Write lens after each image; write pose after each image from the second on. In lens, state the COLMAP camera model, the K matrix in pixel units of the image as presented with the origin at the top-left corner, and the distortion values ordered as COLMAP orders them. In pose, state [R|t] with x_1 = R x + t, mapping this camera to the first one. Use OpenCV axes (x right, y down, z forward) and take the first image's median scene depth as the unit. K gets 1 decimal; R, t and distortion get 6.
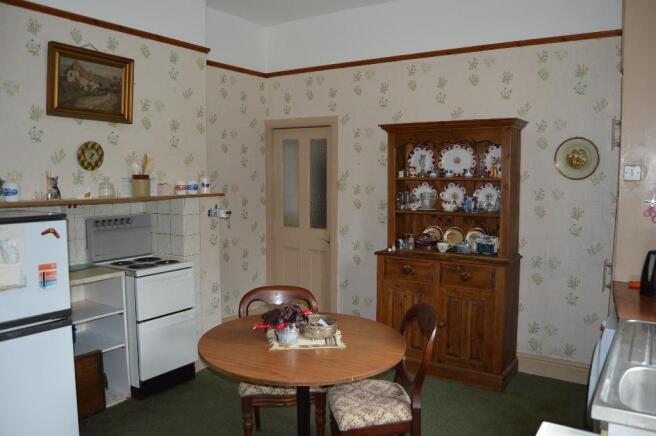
lens RADIAL K [[517.8, 0, 327.6], [0, 517.8, 219.9], [0, 0, 1]] dist [-0.097449, 0.006732]
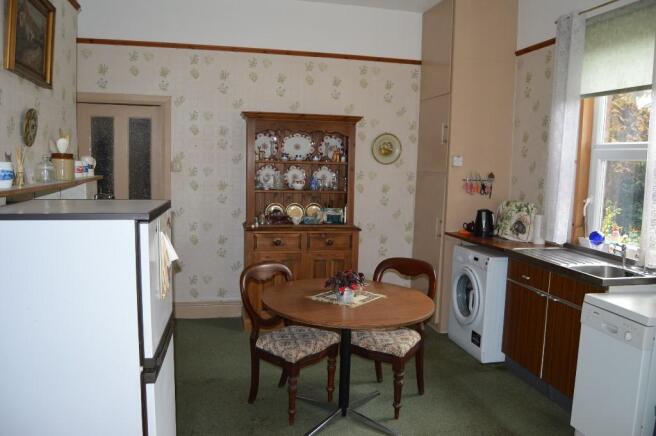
lens RADIAL K [[517.8, 0, 327.7], [0, 517.8, 217.6], [0, 0, 1]] dist [-0.097449, 0.006732]
pose [[0.688397, -0.062564, 0.722631, -0.582517], [0.038020, 0.998016, 0.050188, -0.009944], [-0.724337, -0.007075, 0.689410, 0.130290]]
